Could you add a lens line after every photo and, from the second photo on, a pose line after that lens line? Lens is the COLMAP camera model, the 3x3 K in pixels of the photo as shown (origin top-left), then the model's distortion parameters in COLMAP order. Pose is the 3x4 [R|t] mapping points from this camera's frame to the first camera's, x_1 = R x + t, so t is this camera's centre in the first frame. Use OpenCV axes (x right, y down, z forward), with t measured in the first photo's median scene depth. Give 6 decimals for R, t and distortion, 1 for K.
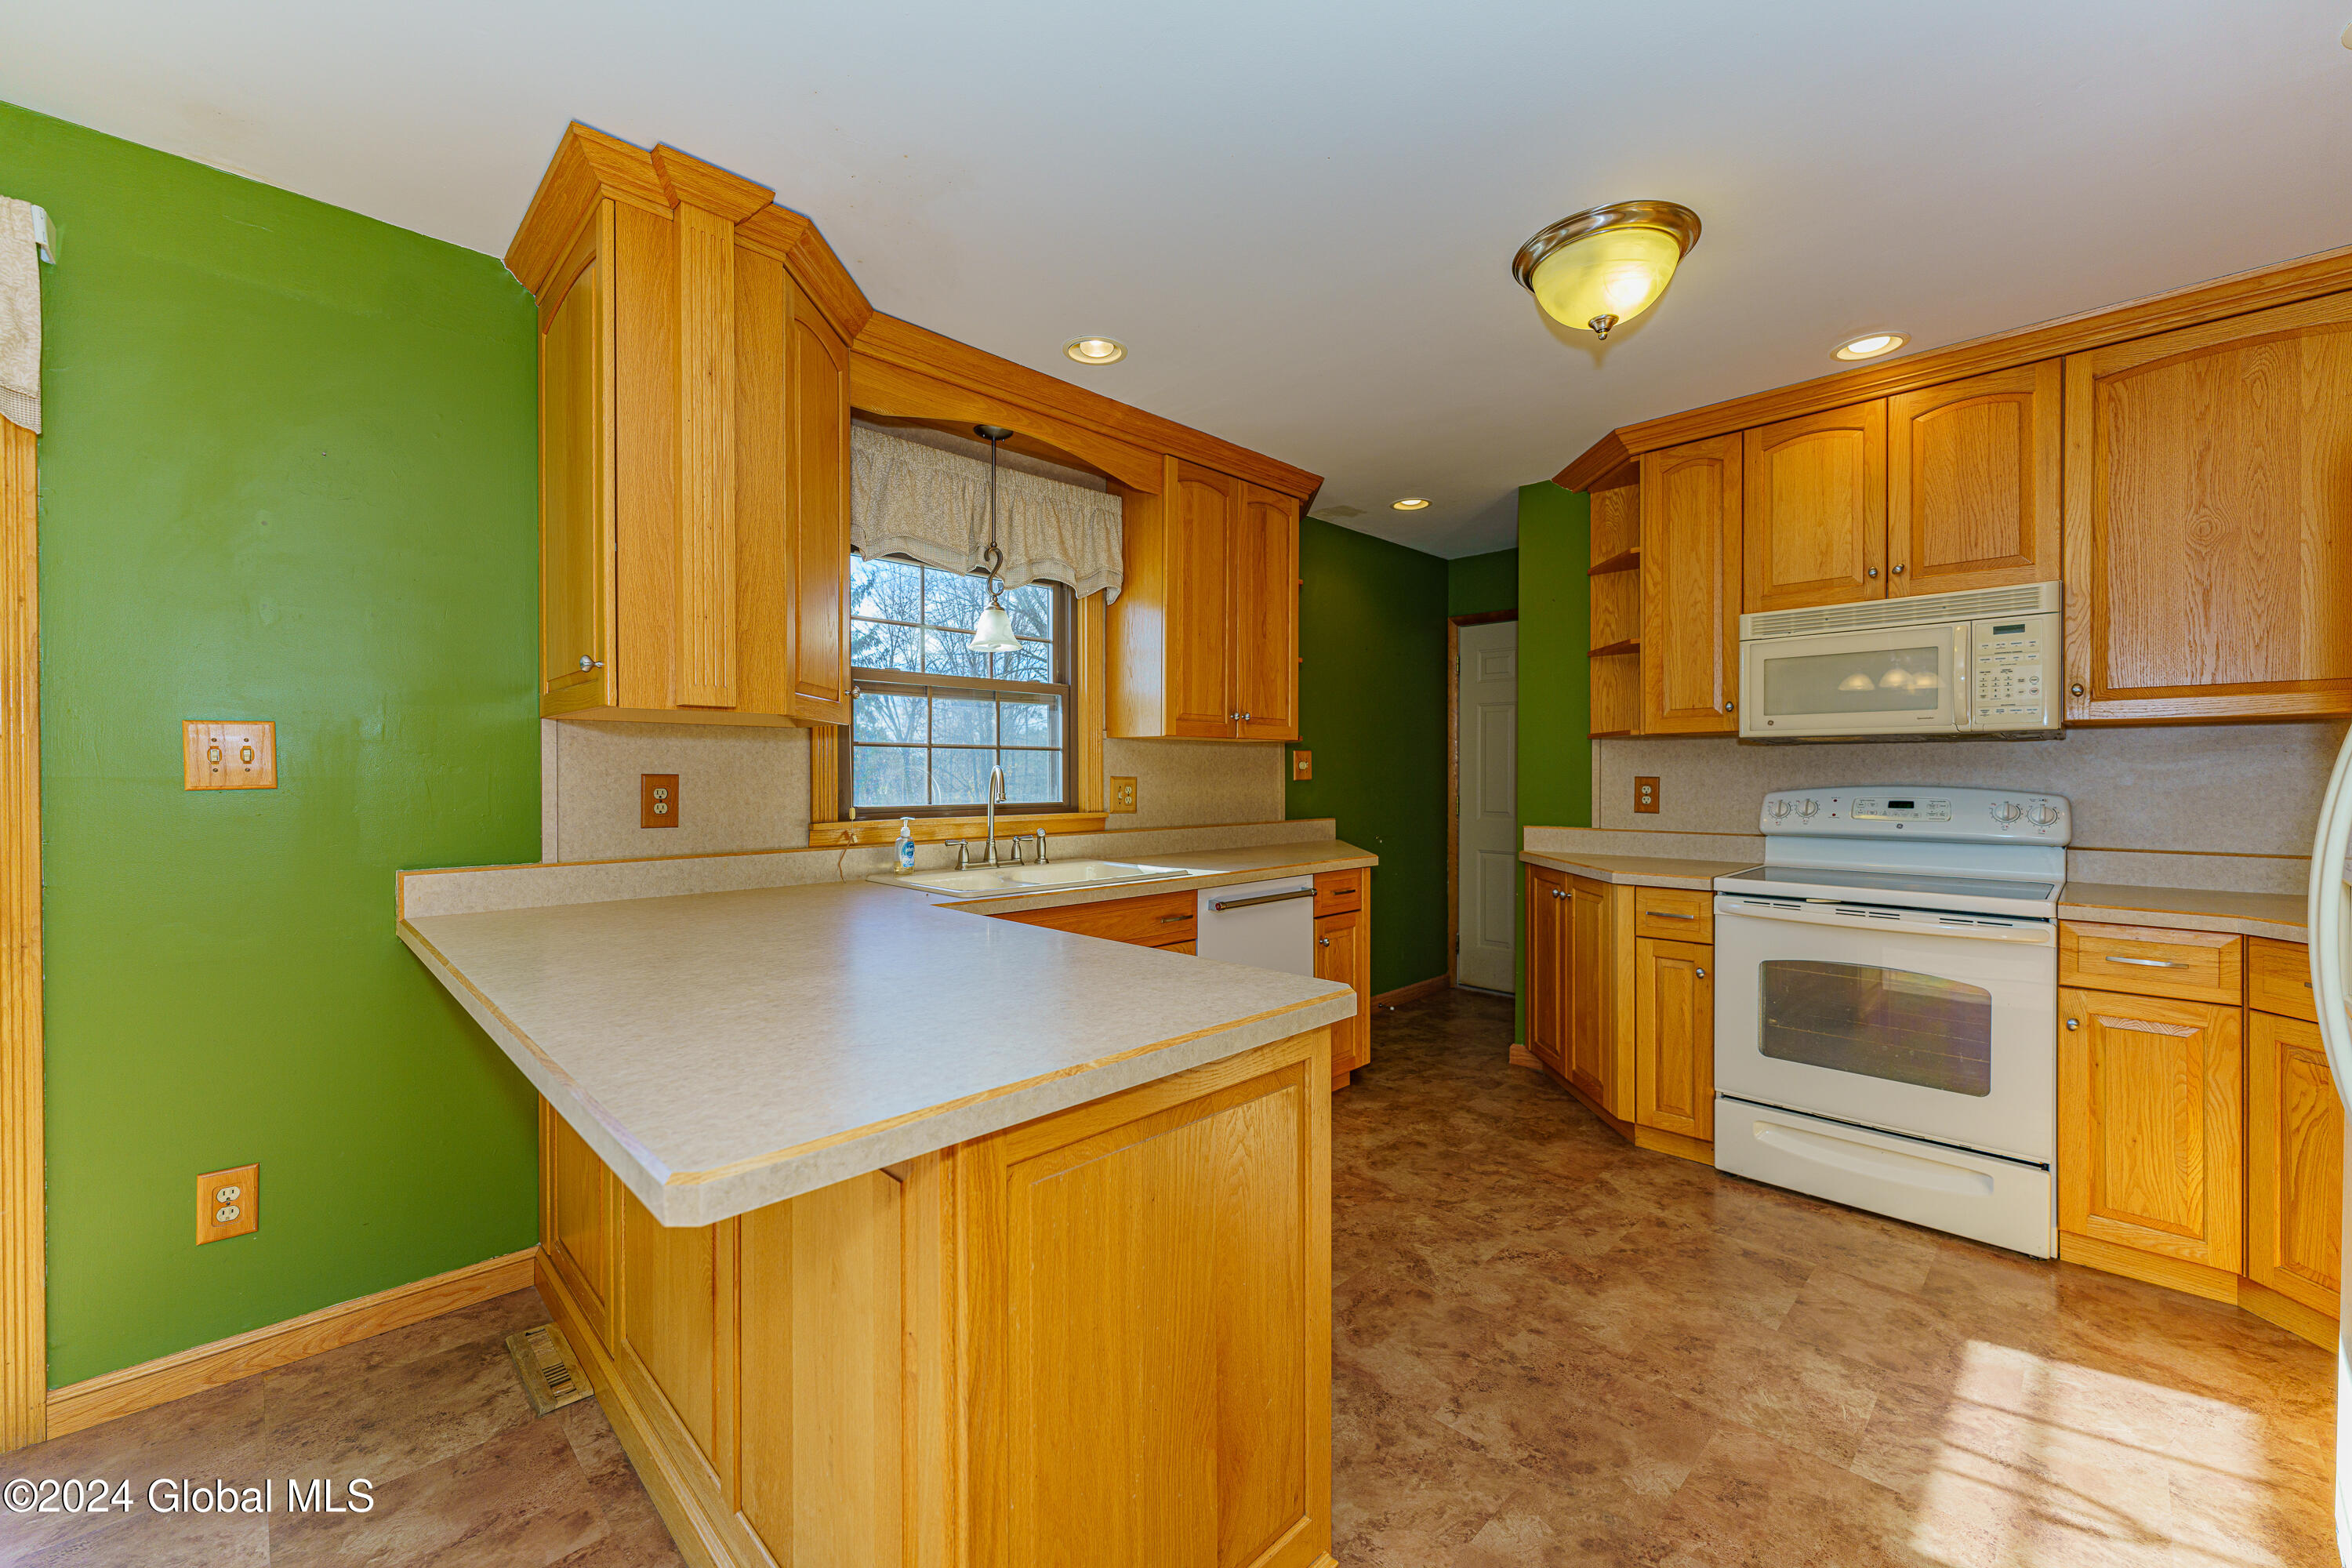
lens RADIAL K [[936.3, 0, 1176.8], [0, 936.3, 779.1], [0, 0, 1]] dist [0.000533, -0.000072]
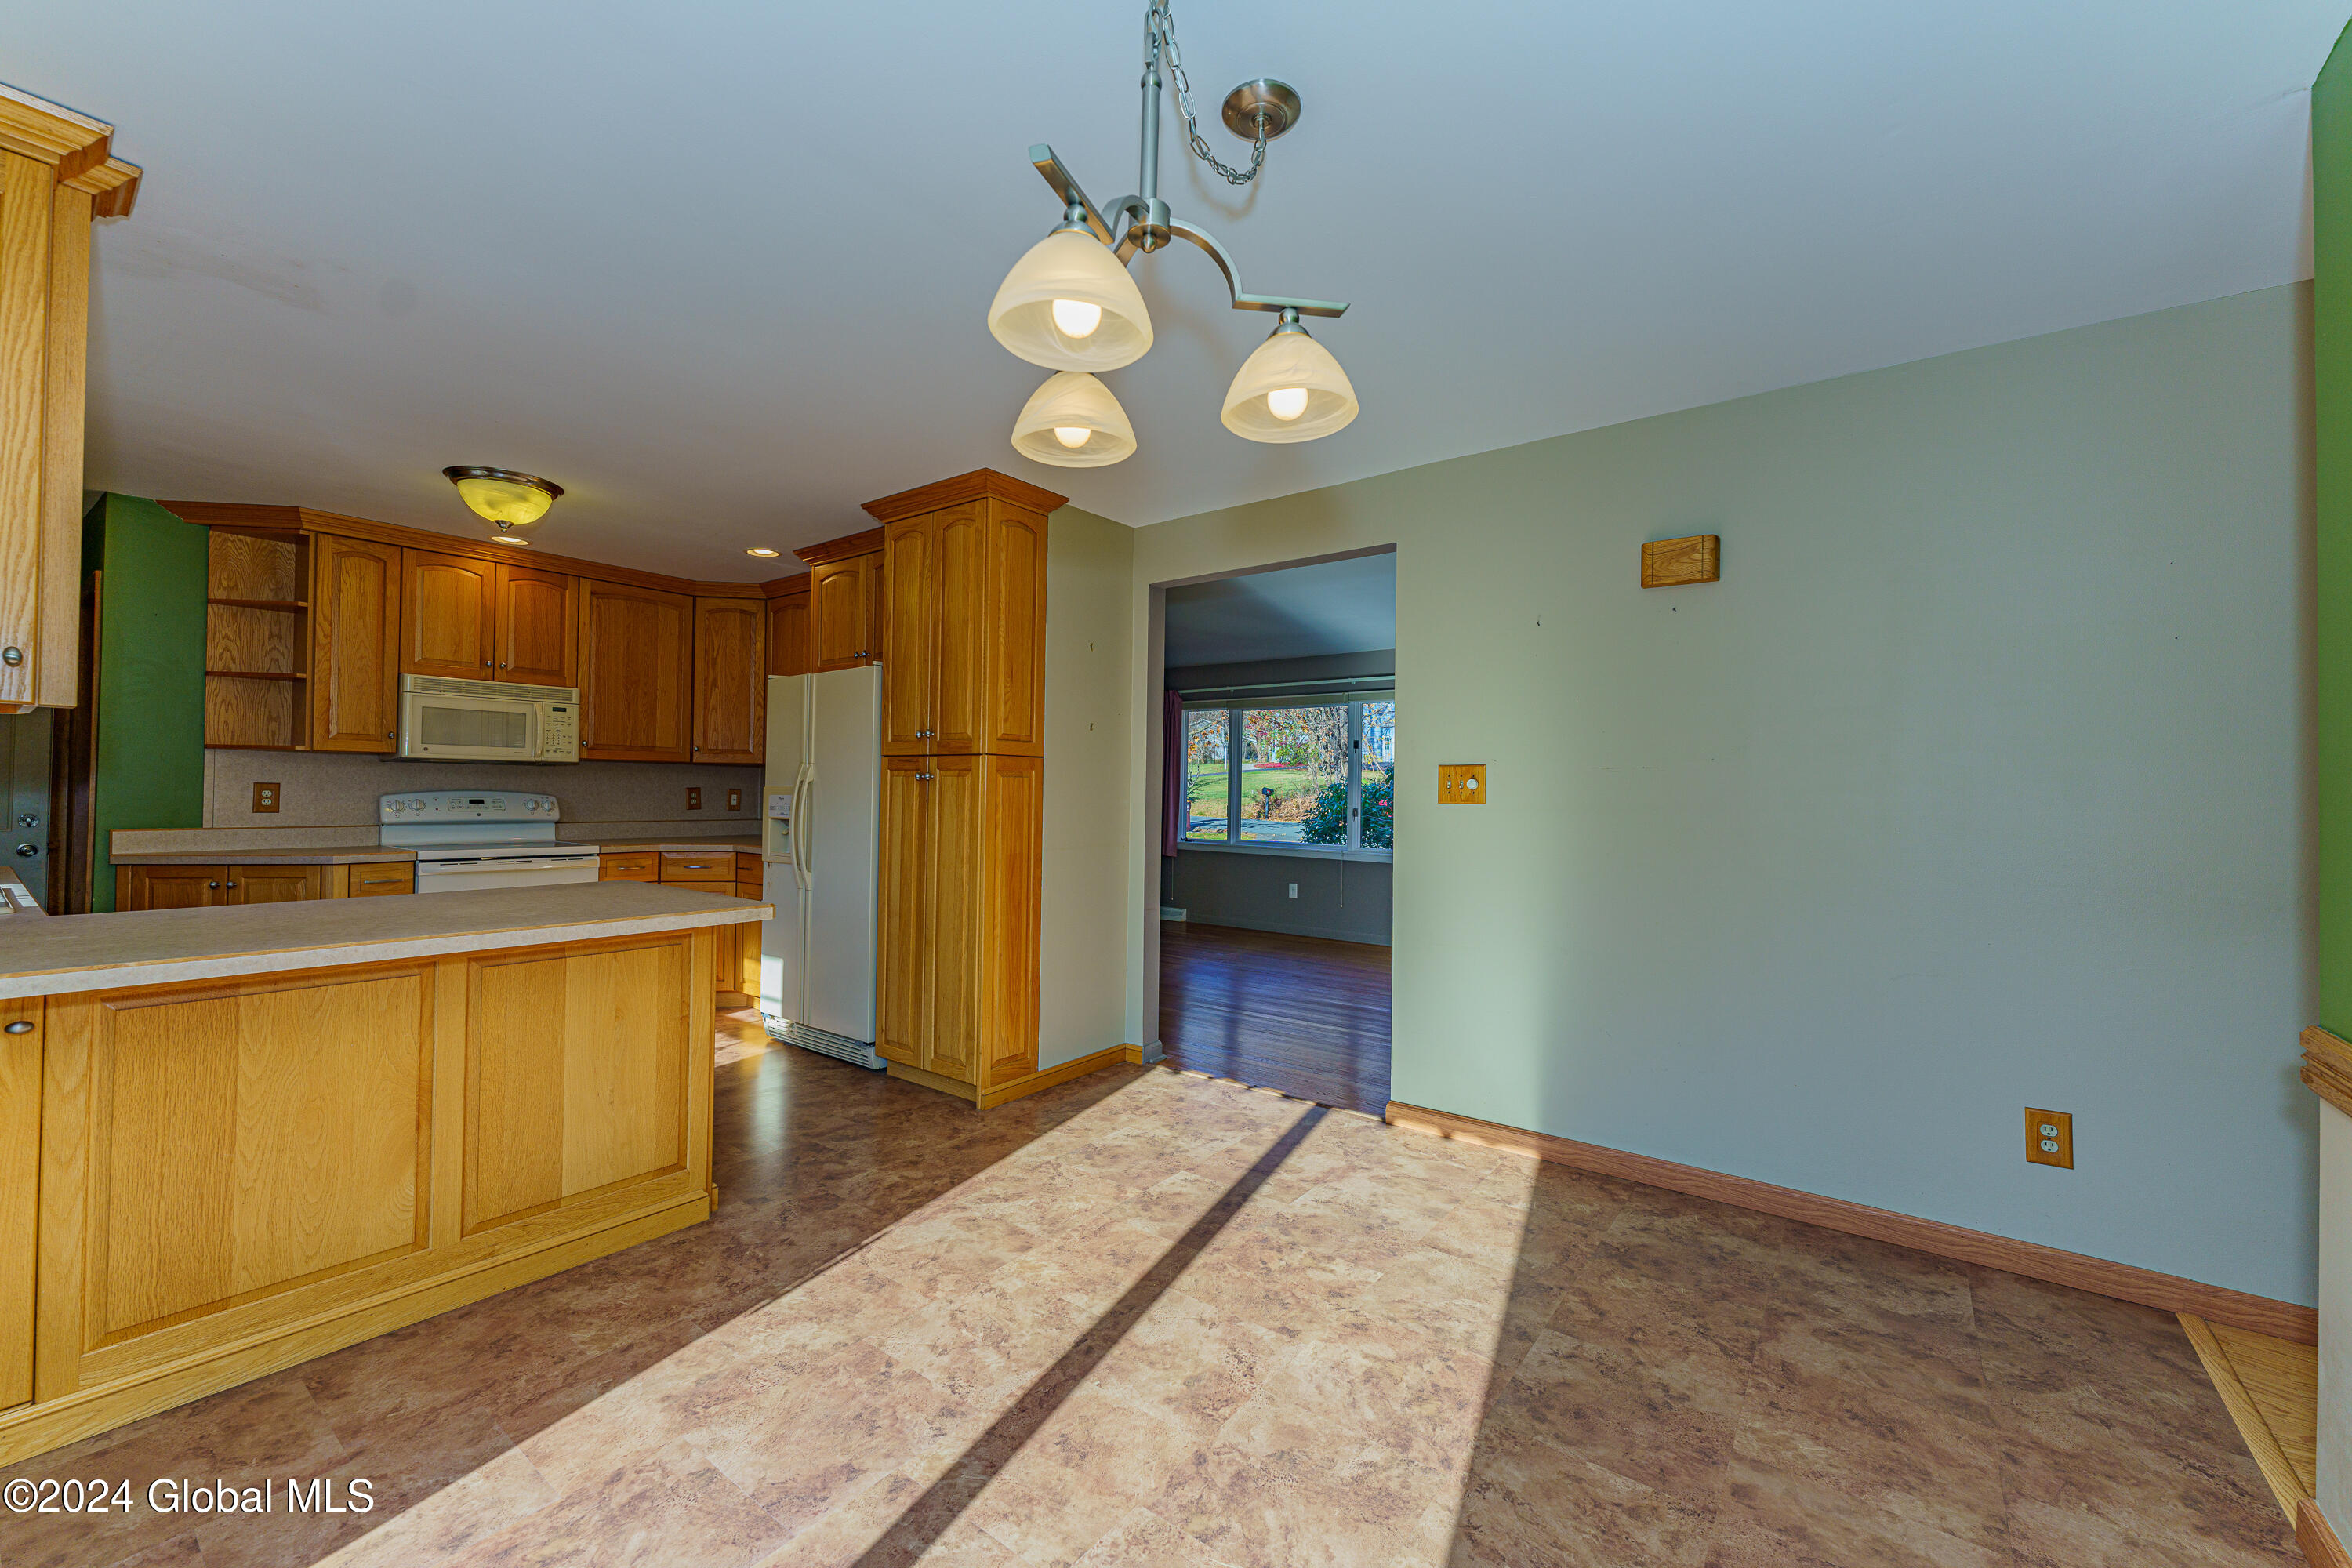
lens RADIAL K [[936.3, 0, 1174.4], [0, 936.3, 782.7], [0, 0, 1]] dist [0.000533, -0.000072]
pose [[-0.134819, 0.007940, 0.990838, -1.074111], [-0.008274, 0.999924, -0.009139, -0.001781], [-0.990836, -0.009431, -0.134744, 0.001510]]
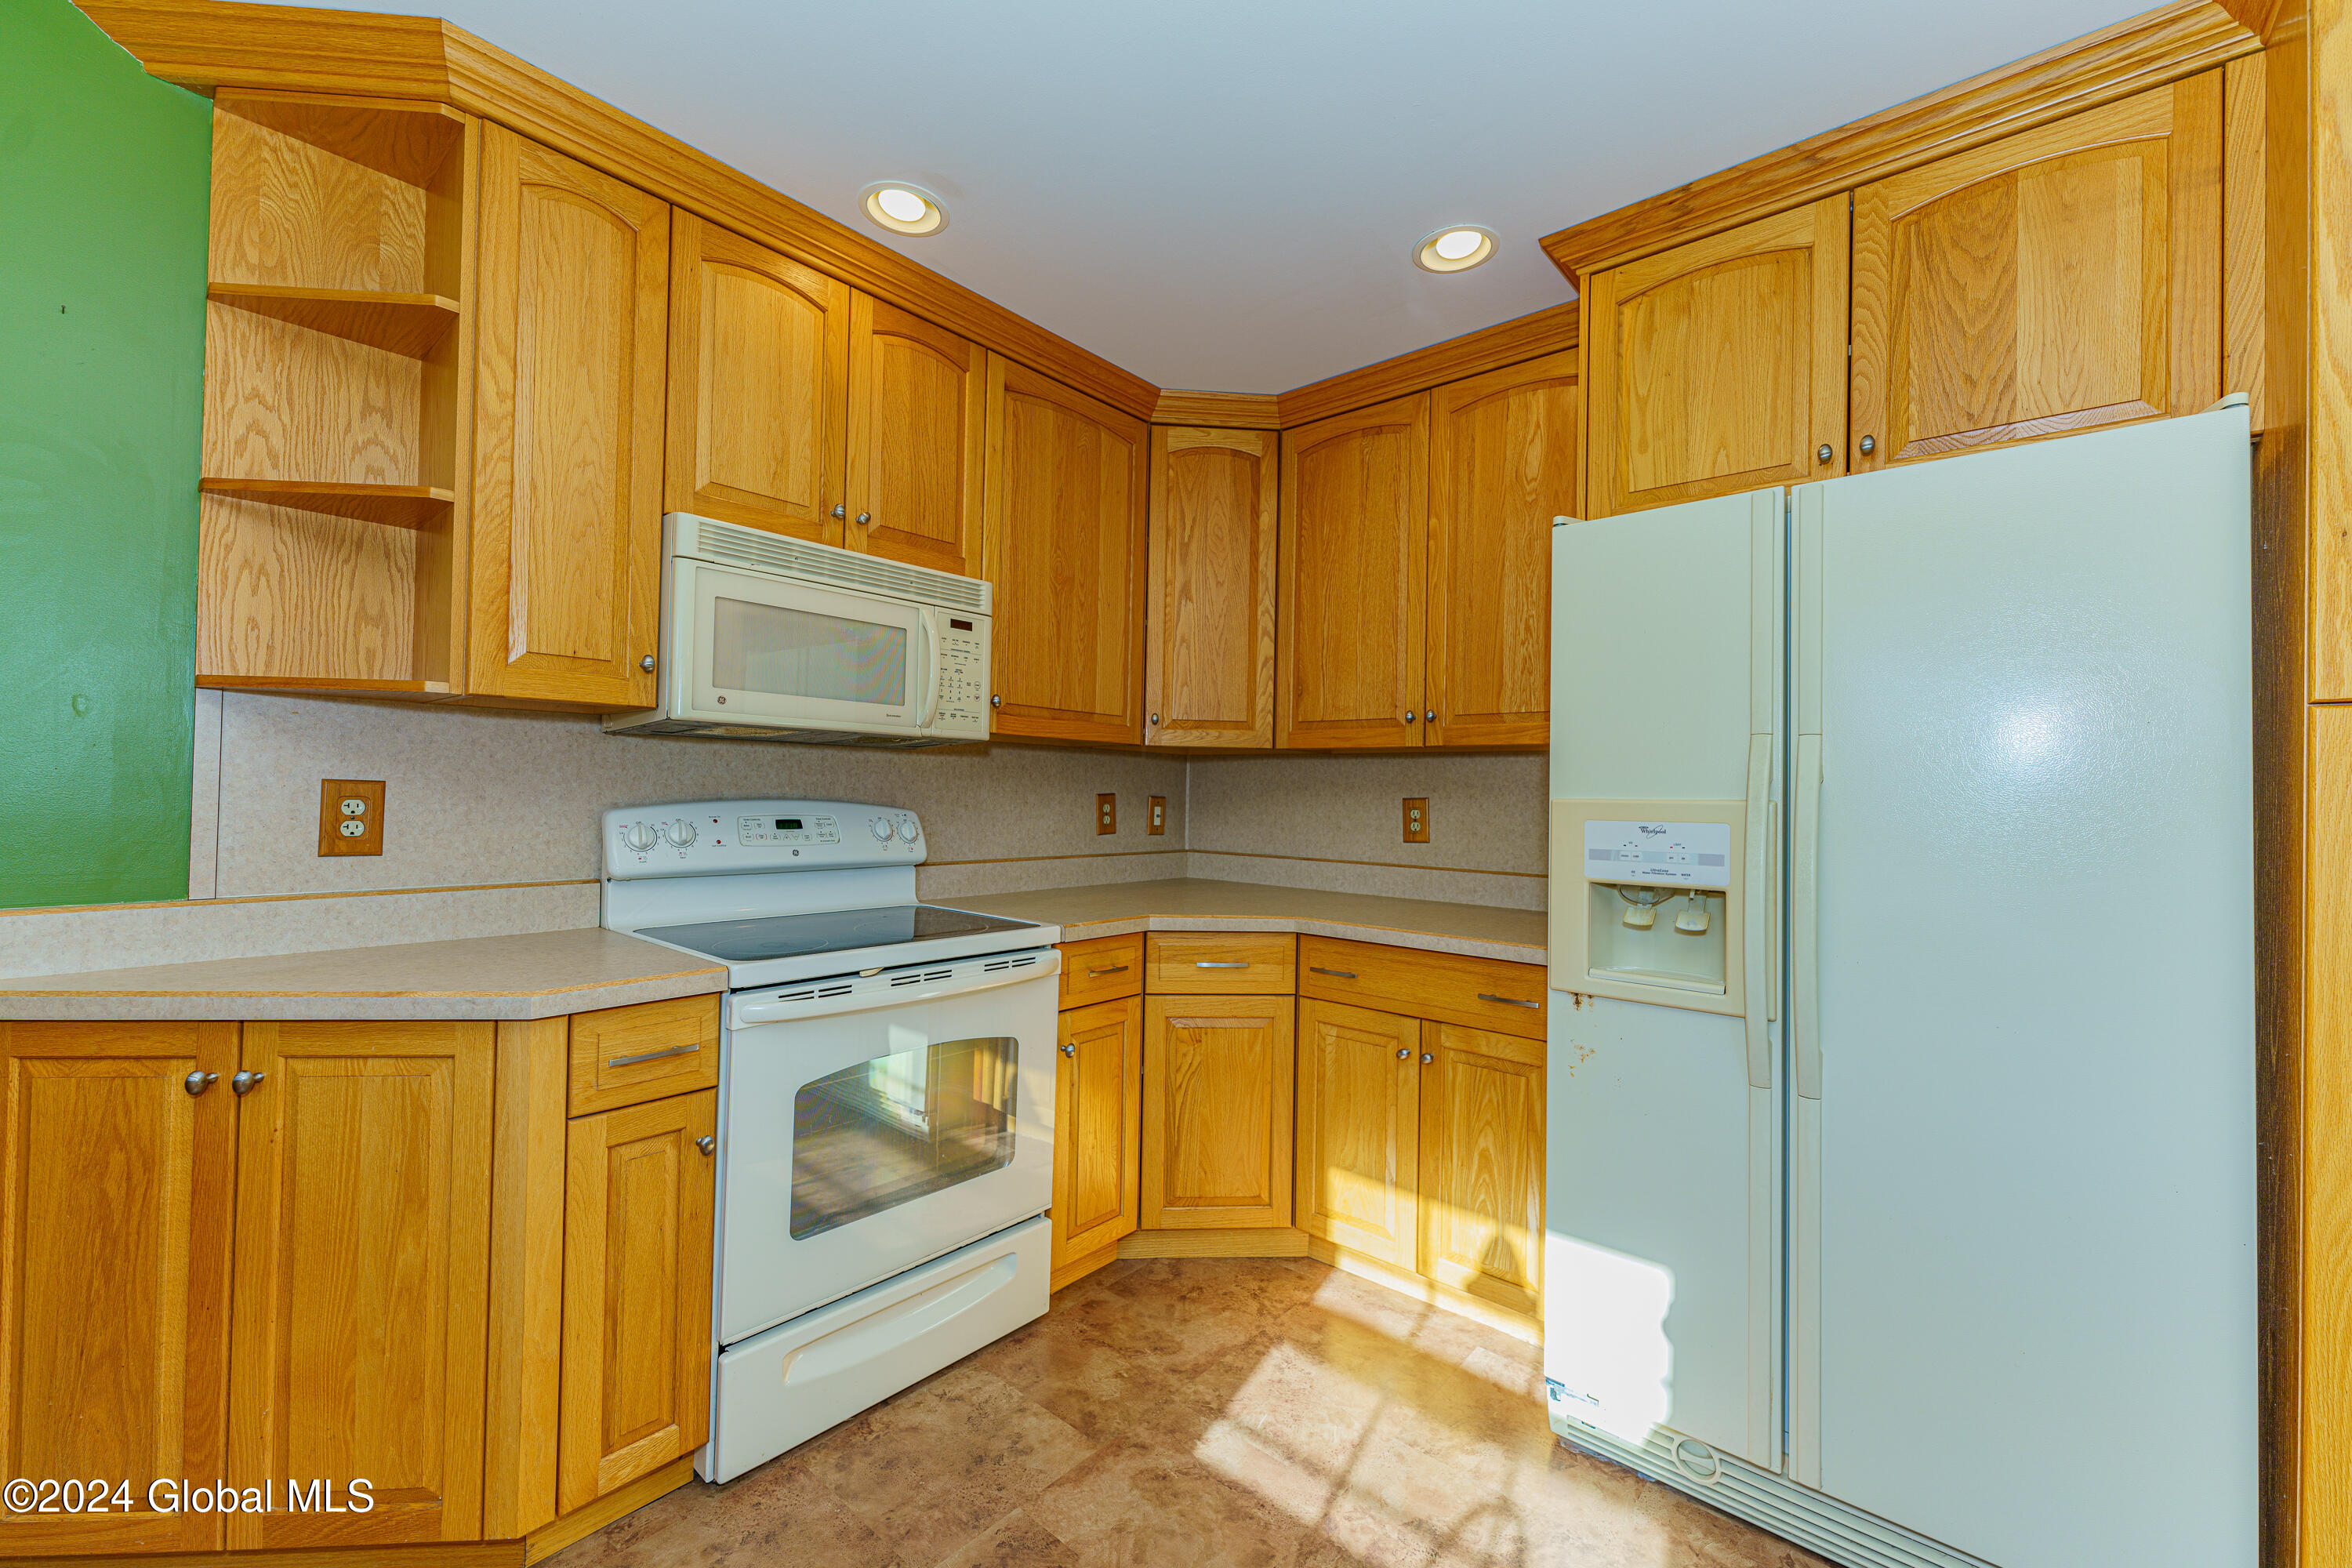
lens RADIAL K [[936.3, 0, 1174.6], [0, 936.3, 782.0], [0, 0, 1]] dist [0.000533, -0.000072]
pose [[-0.072543, 0.010041, 0.997315, -0.008729], [-0.015918, 0.999810, -0.011224, -0.003717], [-0.997238, -0.016690, -0.072369, 0.772474]]
